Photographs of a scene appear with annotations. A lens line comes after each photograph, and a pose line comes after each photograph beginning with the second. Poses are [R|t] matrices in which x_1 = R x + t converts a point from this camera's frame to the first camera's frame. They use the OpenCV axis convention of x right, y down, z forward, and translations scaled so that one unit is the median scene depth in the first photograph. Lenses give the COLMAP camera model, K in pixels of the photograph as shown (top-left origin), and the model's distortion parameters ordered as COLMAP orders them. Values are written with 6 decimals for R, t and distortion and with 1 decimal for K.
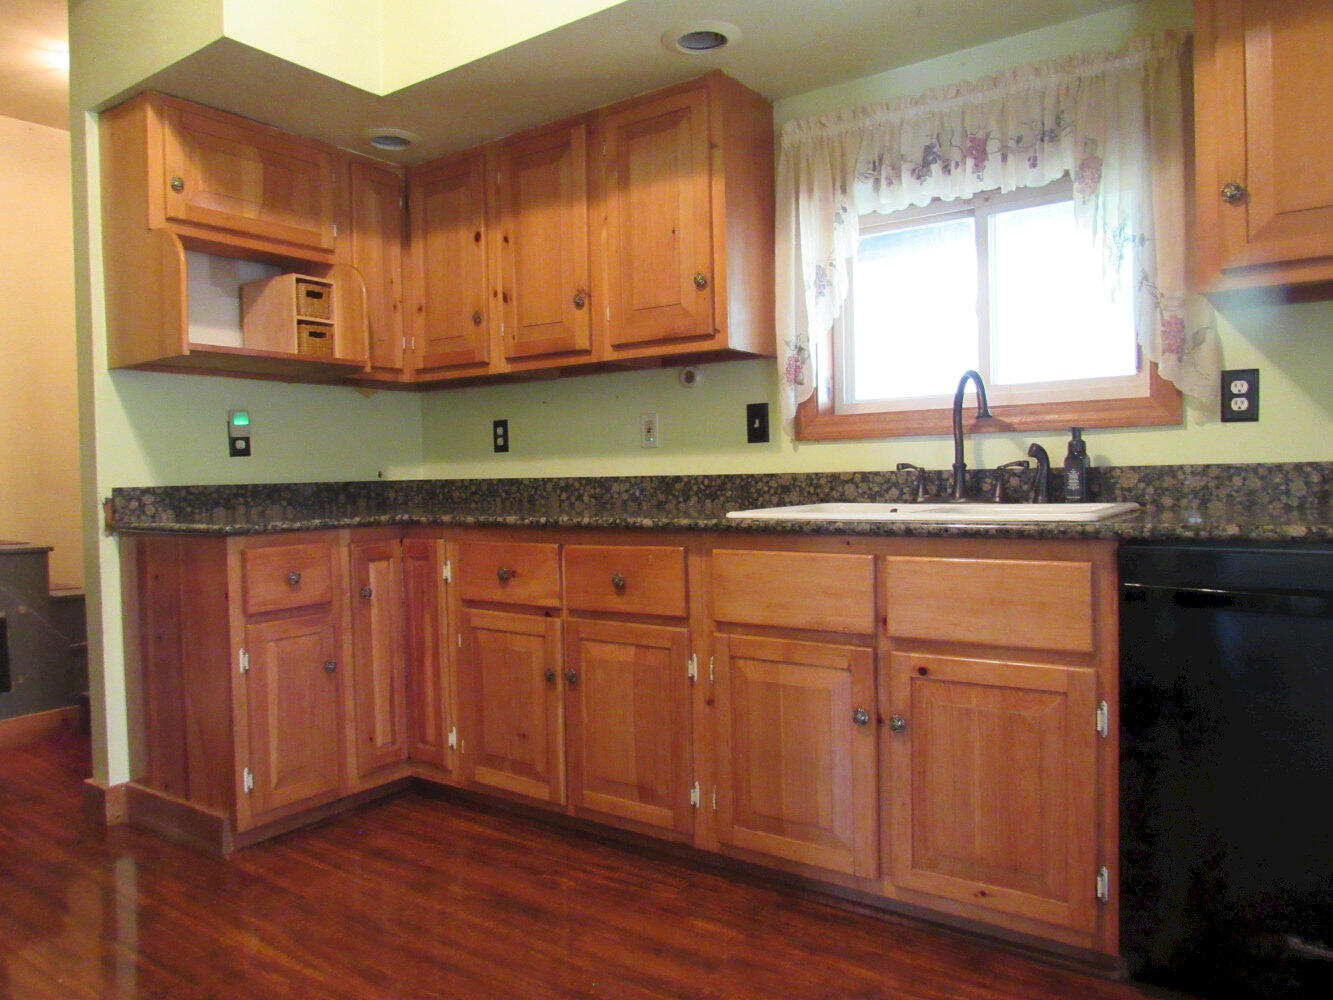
lens RADIAL K [[952.3, 0, 662.9], [0, 952.3, 498.7], [0, 0, 1]] dist [-0.037841, 0.015151]
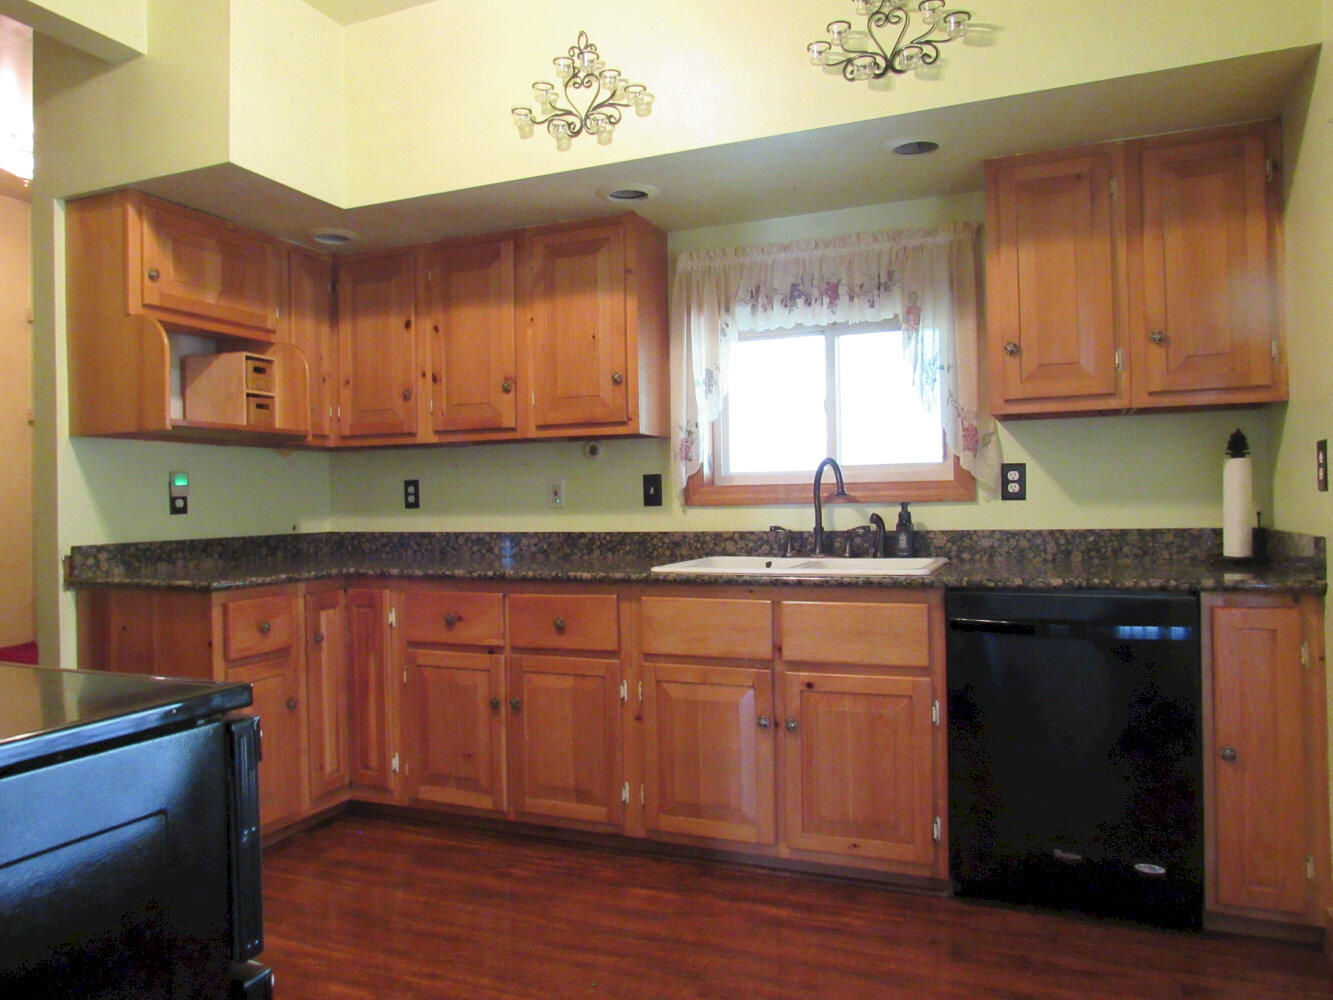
lens RADIAL K [[952.3, 0, 667.3], [0, 952.3, 498.1], [0, 0, 1]] dist [-0.037841, 0.015151]
pose [[0.973850, 0.005589, 0.227122, -0.176990], [0.001898, 0.999462, -0.032734, -0.032053], [-0.227183, 0.032309, 0.973316, -0.218059]]
